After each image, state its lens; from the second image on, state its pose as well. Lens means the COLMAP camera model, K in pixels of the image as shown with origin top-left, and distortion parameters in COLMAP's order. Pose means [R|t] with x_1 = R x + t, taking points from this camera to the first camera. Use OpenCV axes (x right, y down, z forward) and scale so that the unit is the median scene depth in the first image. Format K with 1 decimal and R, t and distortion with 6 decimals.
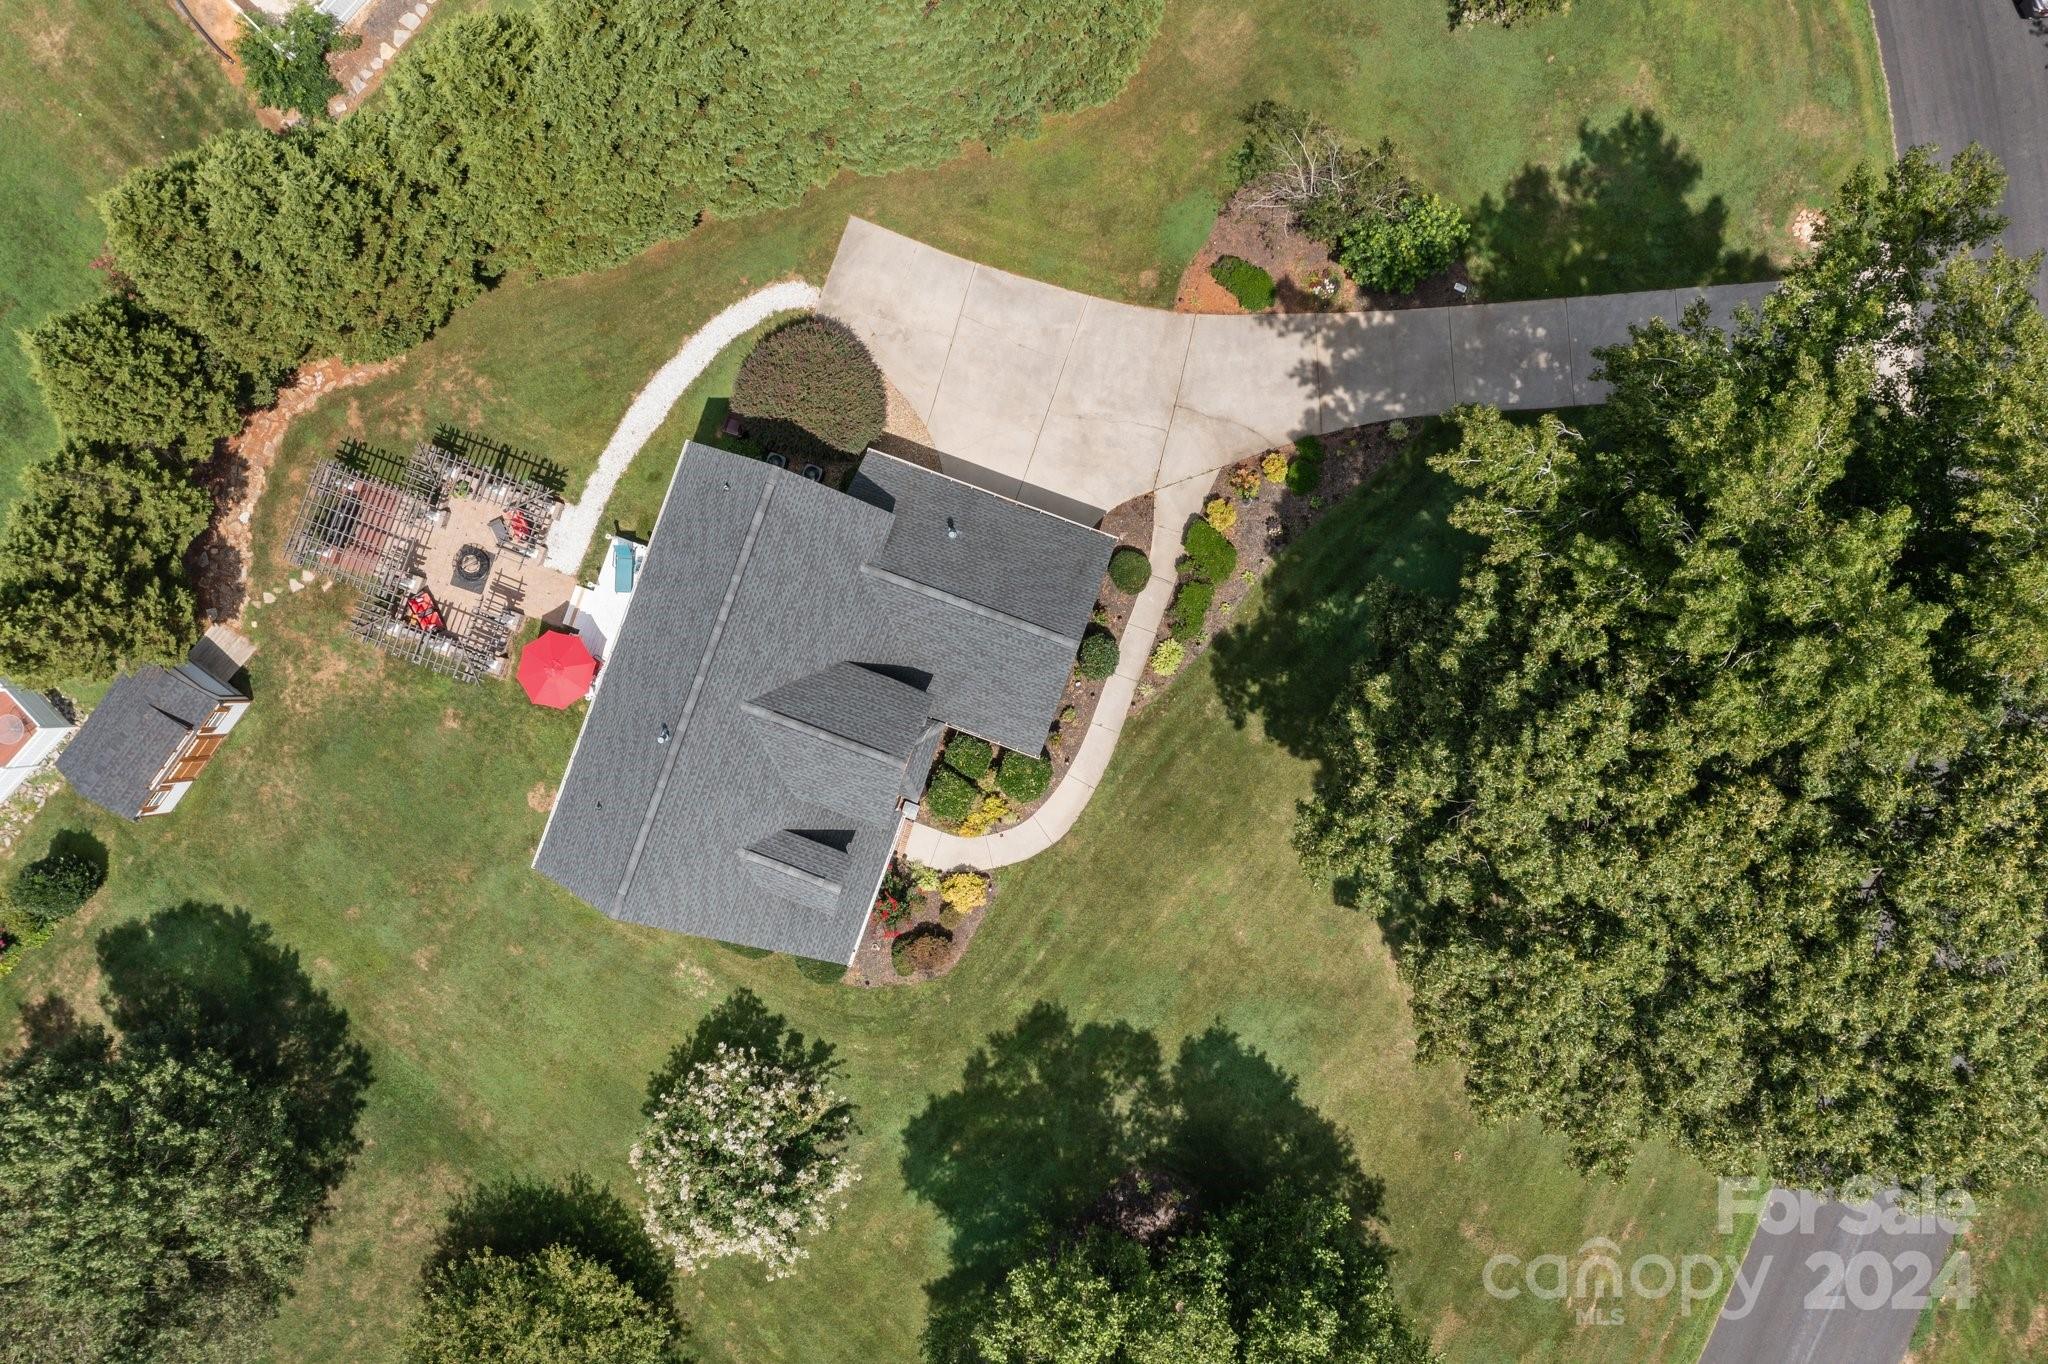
lens RADIAL K [[1721.8, 0, 1031.1], [0, 1721.8, 680.5], [0, 0, 1]] dist [0.001196, 0.002366]
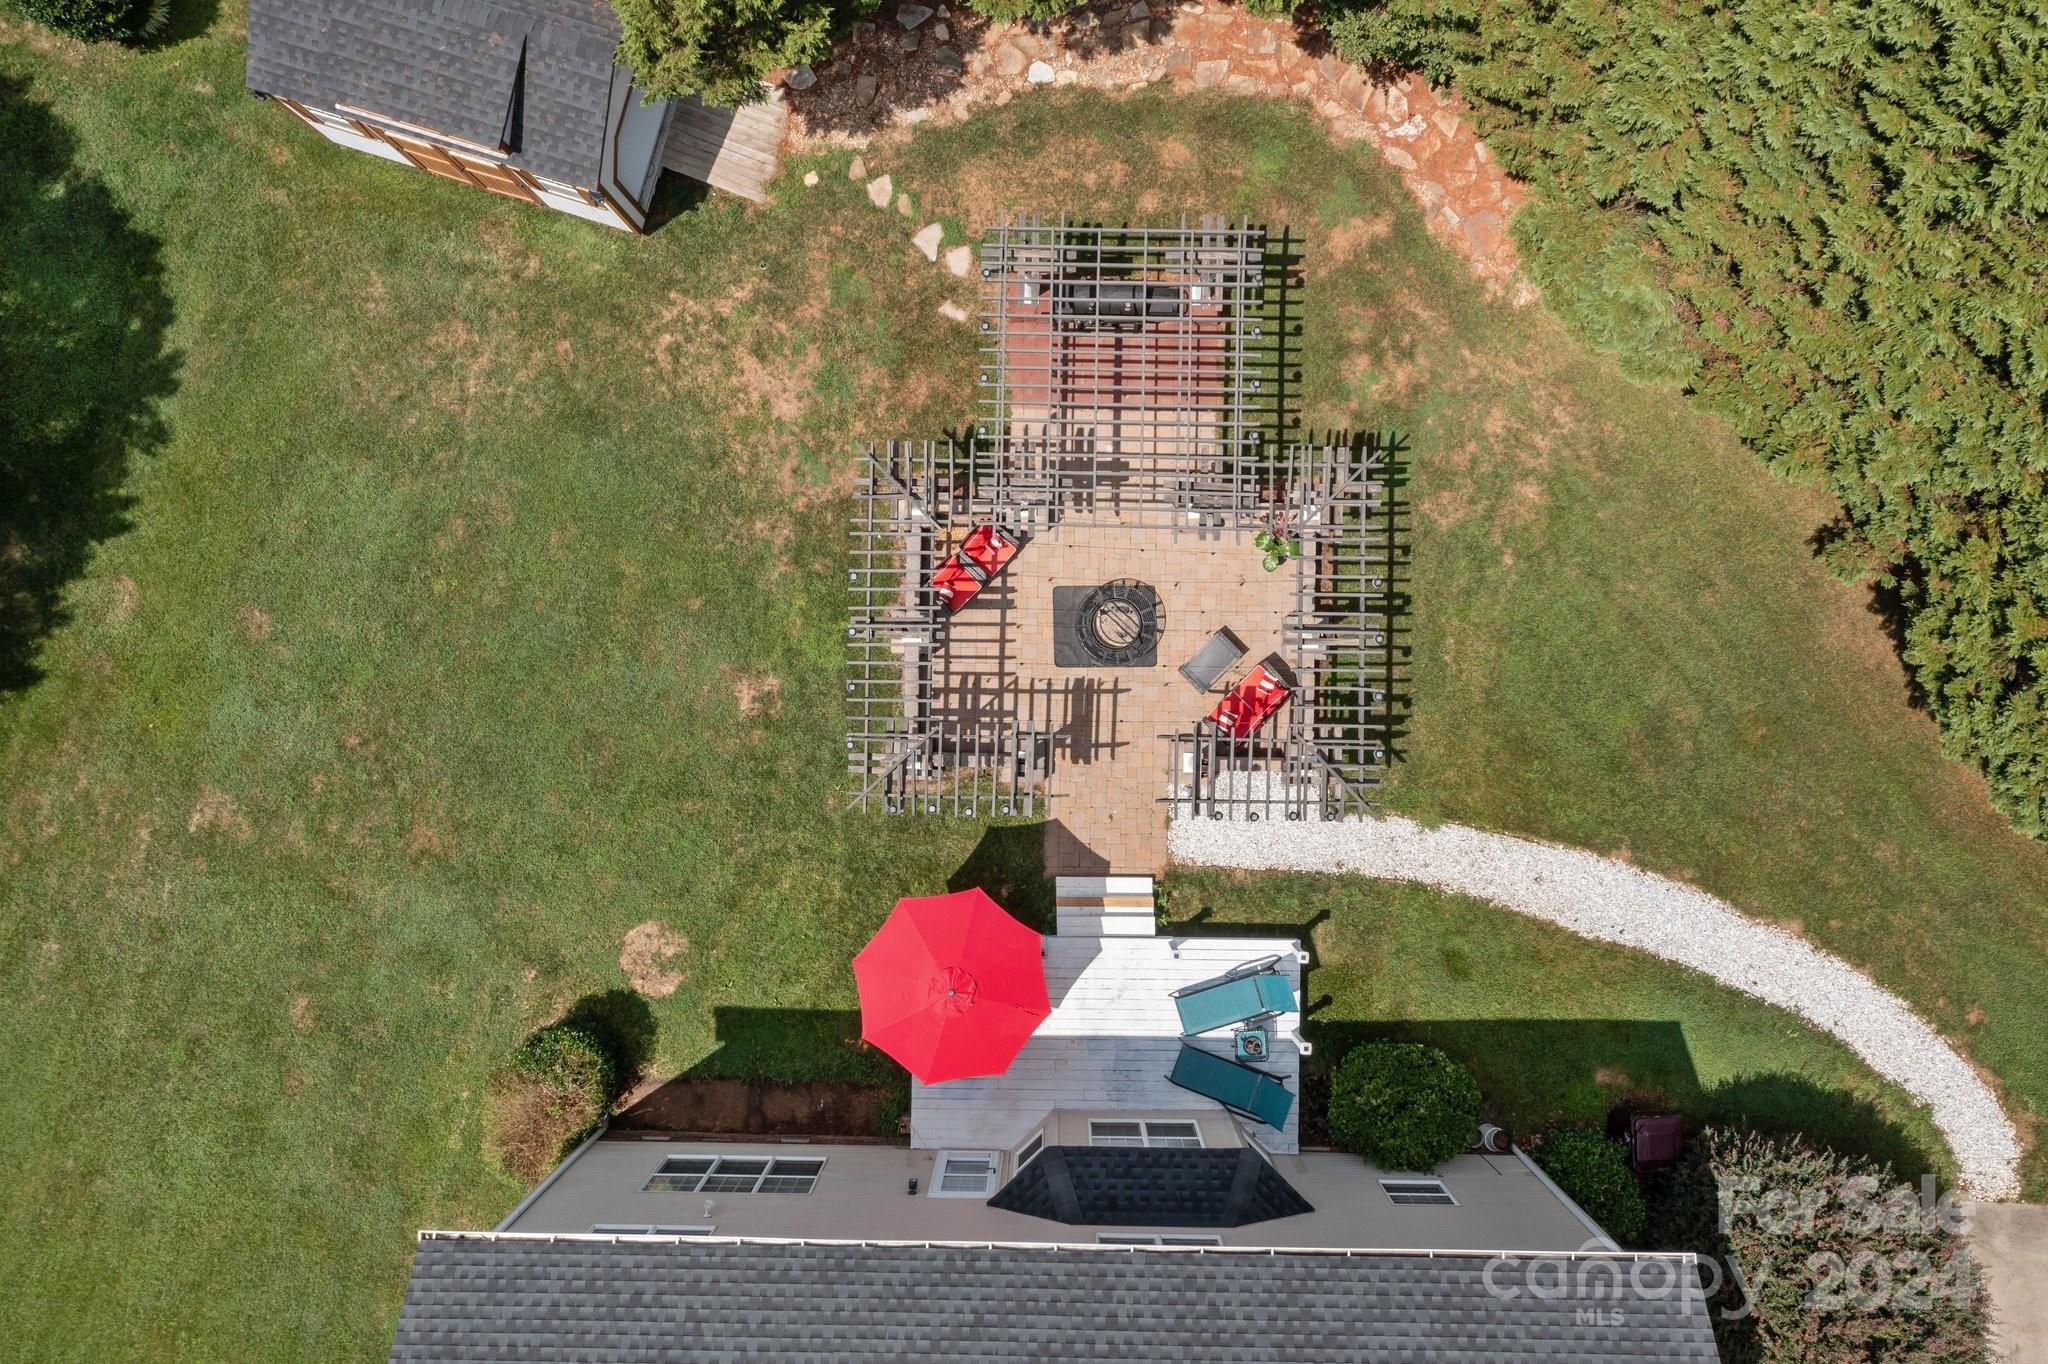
lens RADIAL K [[1721.8, 0, 1019.7], [0, 1721.8, 676.2], [0, 0, 1]] dist [0.001196, 0.002366]
pose [[0.333764, 0.942509, 0.016706, -0.325792], [-0.942558, 0.333420, 0.020375, -0.049080], [0.013634, -0.022547, 0.999653, 0.574322]]
